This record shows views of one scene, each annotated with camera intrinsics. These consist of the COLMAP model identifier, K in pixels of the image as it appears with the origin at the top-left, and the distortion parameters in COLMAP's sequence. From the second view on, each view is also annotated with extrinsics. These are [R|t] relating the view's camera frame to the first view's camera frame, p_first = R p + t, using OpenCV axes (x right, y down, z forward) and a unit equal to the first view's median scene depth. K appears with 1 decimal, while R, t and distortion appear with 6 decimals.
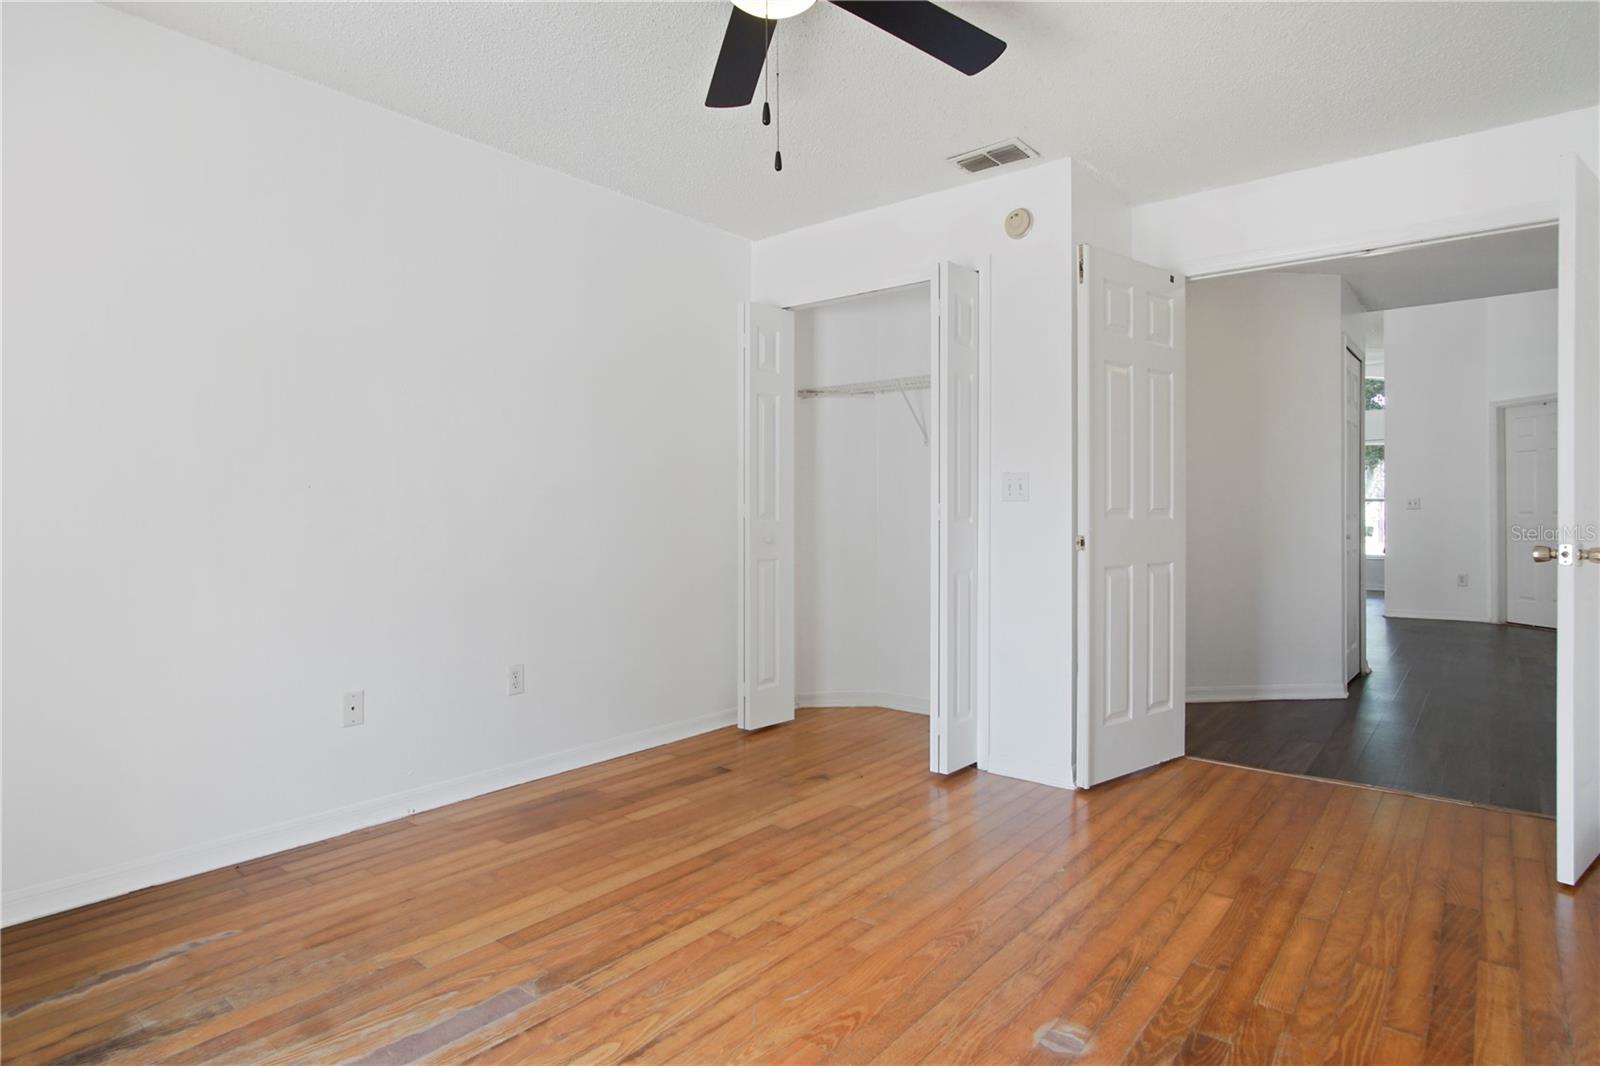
lens RADIAL K [[864.4, 0, 799.4], [0, 864.4, 532.4], [0, 0, 1]] dist [-0.020994, 0.005820]
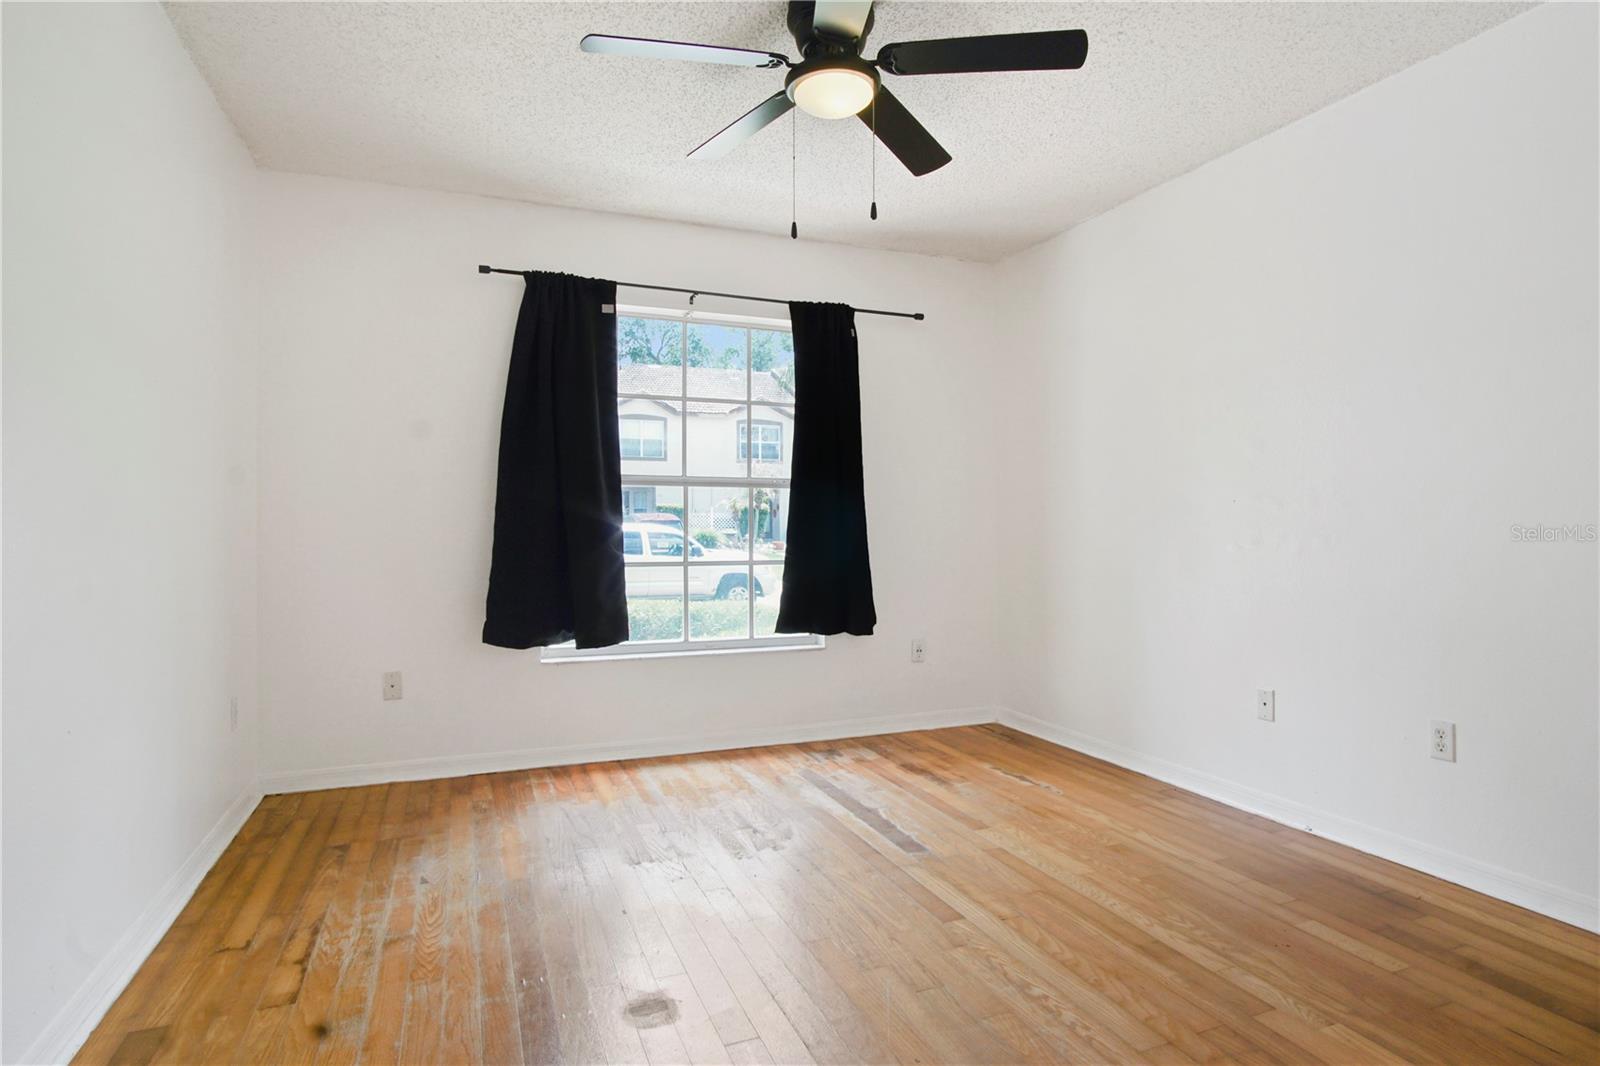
lens RADIAL K [[864.4, 0, 802.8], [0, 864.4, 523.5], [0, 0, 1]] dist [-0.020994, 0.005820]
pose [[-0.481412, -0.000480, -0.876494, 0.752168], [-0.015765, 0.999843, 0.008112, -0.018933], [0.876353, 0.017723, -0.481344, 1.087098]]
